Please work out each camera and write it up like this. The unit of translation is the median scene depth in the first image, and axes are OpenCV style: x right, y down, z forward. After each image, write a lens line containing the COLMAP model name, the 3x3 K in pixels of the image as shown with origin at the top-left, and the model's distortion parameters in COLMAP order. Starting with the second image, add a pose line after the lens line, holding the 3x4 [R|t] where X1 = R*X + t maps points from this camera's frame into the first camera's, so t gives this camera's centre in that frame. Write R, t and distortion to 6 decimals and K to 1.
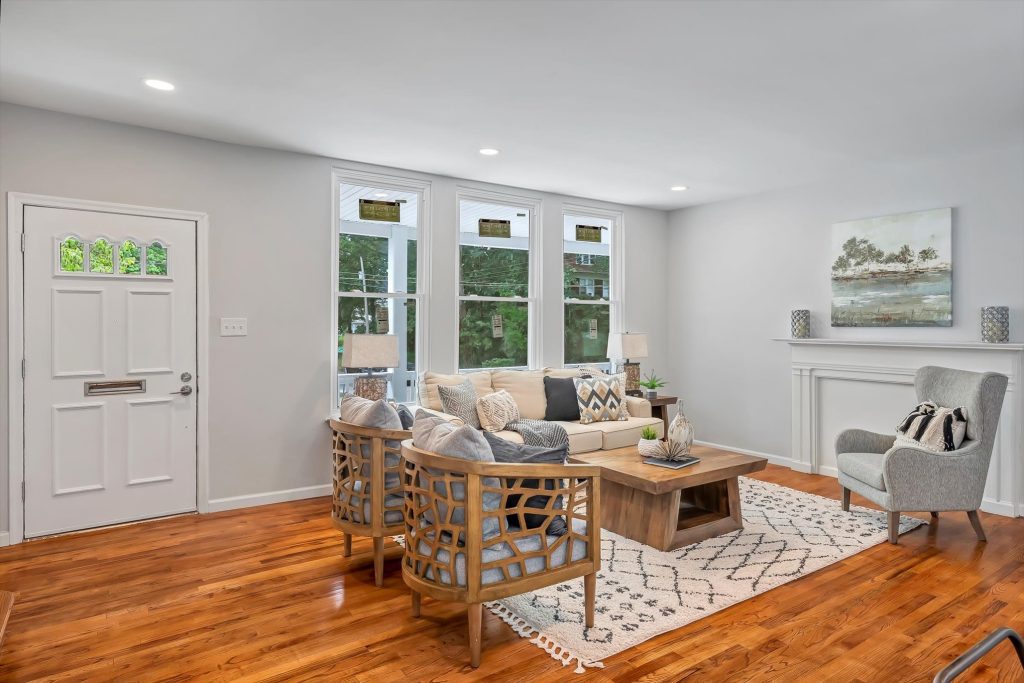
lens RADIAL K [[599.9, 0, 513.1], [0, 599.9, 319.6], [0, 0, 1]] dist [-0.004856, -0.000990]
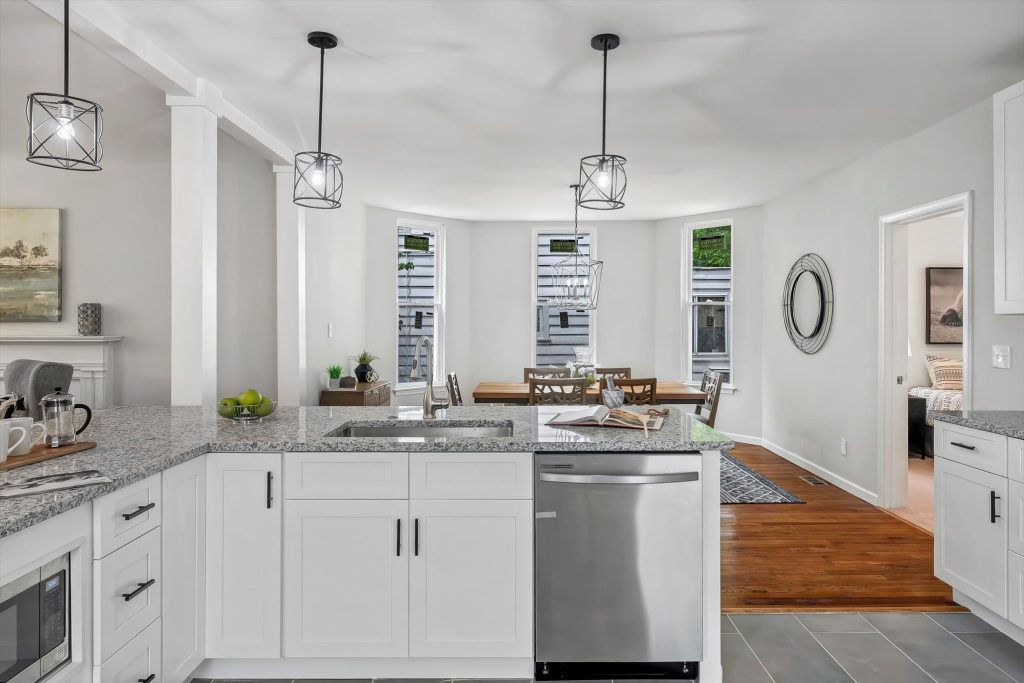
lens RADIAL K [[633.1, 0, 515.4], [0, 633.1, 322.2], [0, 0, 1]] dist [-0.000034, 0.001289]
pose [[0.567413, -0.002116, 0.823431, 0.252891], [-0.003713, 0.999980, 0.005128, 0.004022], [-0.823425, -0.005967, 0.567393, -0.284353]]
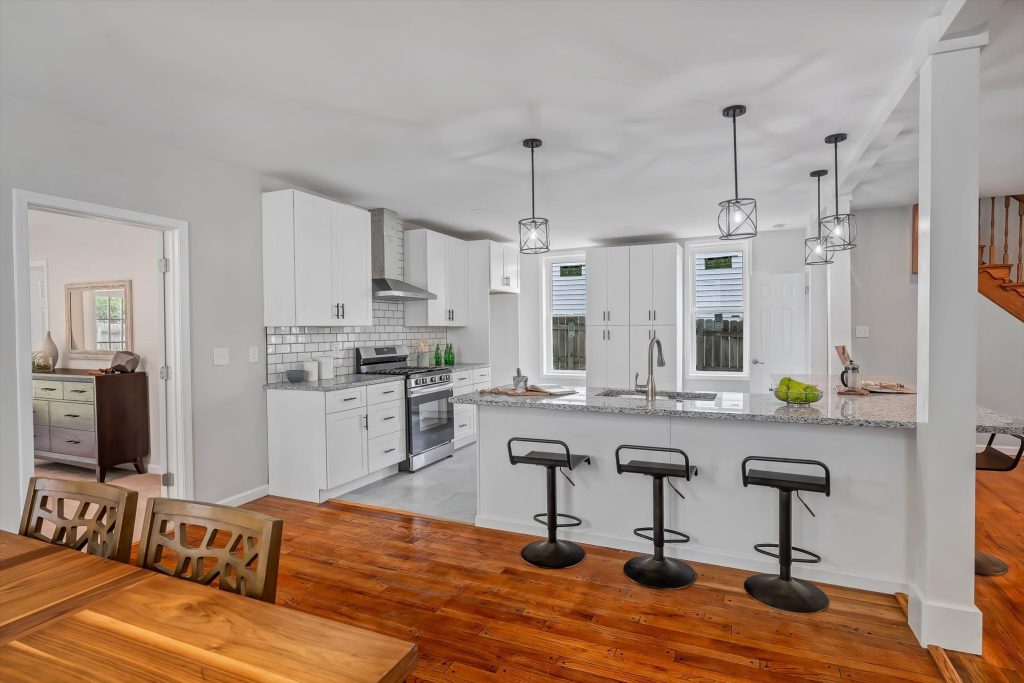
lens RADIAL K [[532.3, 0, 512.0], [0, 532.3, 341.5], [0, 0, 1]] dist [-0.000470, 0.000429]
pose [[-0.850622, 0.016288, -0.525525, 1.197976], [0.009708, 0.999836, 0.015277, 0.013054], [0.525688, 0.007893, -0.850641, 0.596451]]
